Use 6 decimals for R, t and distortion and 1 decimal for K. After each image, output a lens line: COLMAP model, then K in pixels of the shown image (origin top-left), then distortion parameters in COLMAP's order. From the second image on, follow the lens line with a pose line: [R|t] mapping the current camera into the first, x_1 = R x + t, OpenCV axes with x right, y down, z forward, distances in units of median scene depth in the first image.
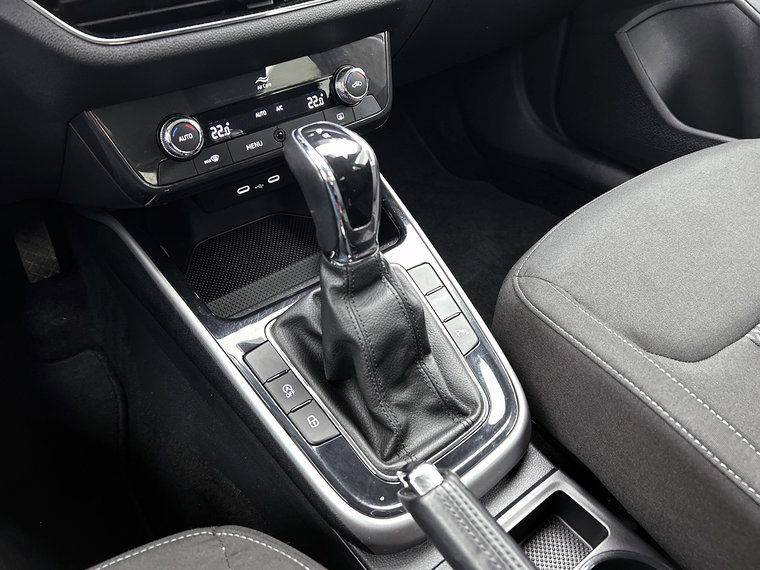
lens RADIAL K [[574.0, 0, 379.2], [0, 574.0, 280.0], [0, 0, 1]] dist [0.038742, -0.024891]
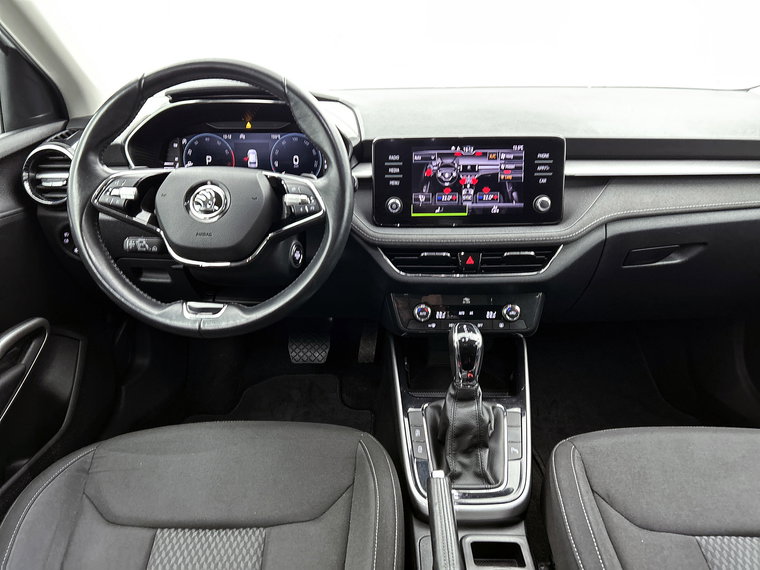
lens RADIAL K [[574.0, 0, 379.6], [0, 574.0, 283.2], [0, 0, 1]] dist [0.038742, -0.024891]
pose [[0.786184, 0.249451, -0.565410, 0.786329], [-0.401029, 0.902047, -0.159647, 0.083620], [0.470202, 0.352258, 0.809212, -0.984144]]
